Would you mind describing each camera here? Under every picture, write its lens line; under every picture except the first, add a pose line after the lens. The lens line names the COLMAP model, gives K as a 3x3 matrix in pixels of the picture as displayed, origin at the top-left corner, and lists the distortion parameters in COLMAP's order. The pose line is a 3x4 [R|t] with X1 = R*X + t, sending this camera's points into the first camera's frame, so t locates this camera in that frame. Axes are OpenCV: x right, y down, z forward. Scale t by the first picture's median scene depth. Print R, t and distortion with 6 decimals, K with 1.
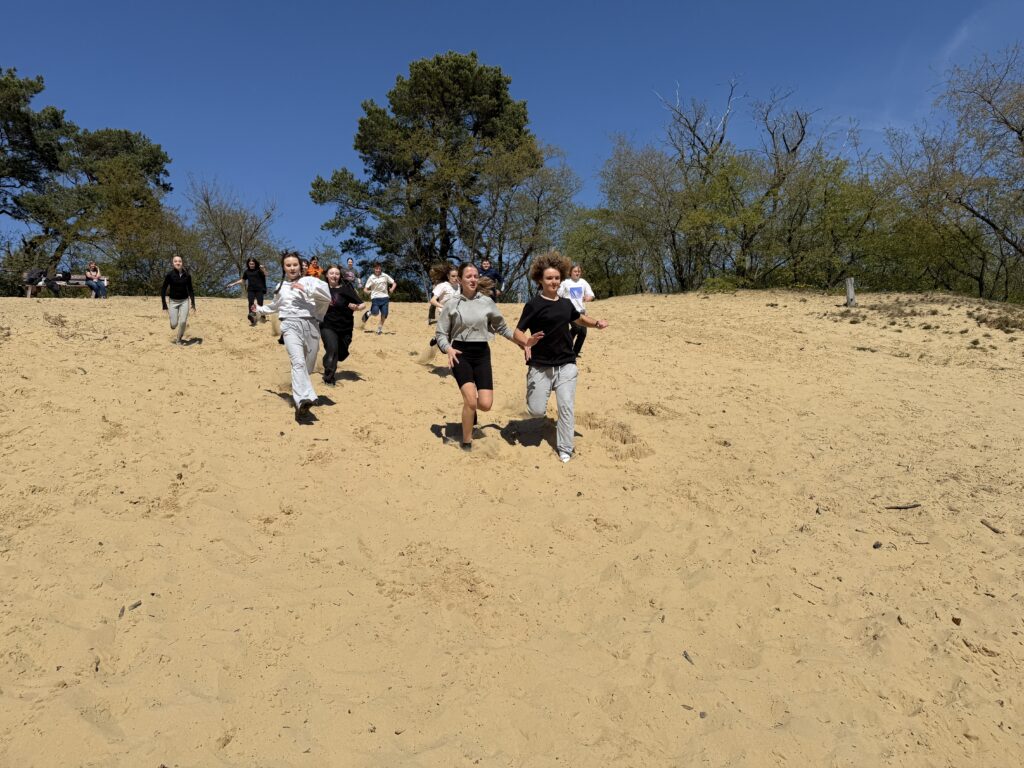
lens RADIAL K [[710.6, 0, 500.8], [0, 710.6, 384.3], [0, 0, 1]] dist [0.026479, -0.033596]
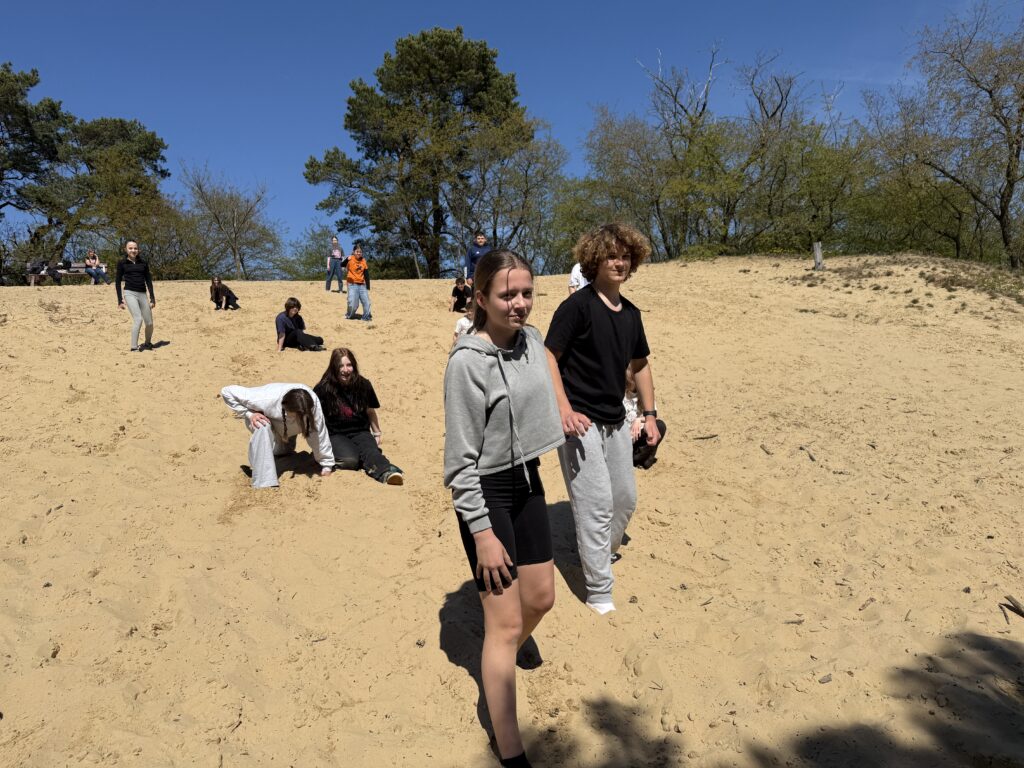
lens RADIAL K [[715.3, 0, 501.9], [0, 715.3, 390.1], [0, 0, 1]] dist [0.010430, -0.018469]
pose [[0.999362, -0.027606, -0.022673, 0.034216], [0.028578, 0.998636, 0.043696, 0.003814], [0.021436, -0.044316, 0.998788, -0.032368]]
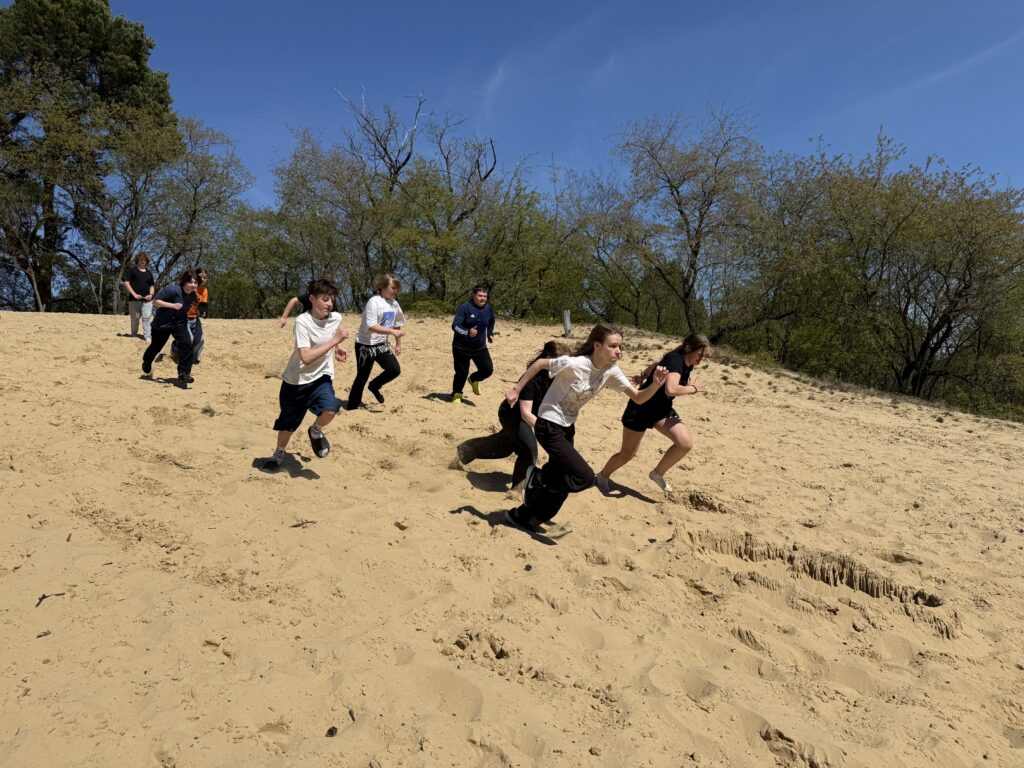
lens RADIAL K [[718.2, 0, 512.0], [0, 718.2, 384.0], [0, 0, 1]] dist [0.080786, -0.130574]
pose [[0.854254, -0.007560, 0.519801, -0.076278], [0.019362, 0.999663, -0.017280, -0.017567], [-0.519496, 0.024826, 0.854112, 0.106279]]
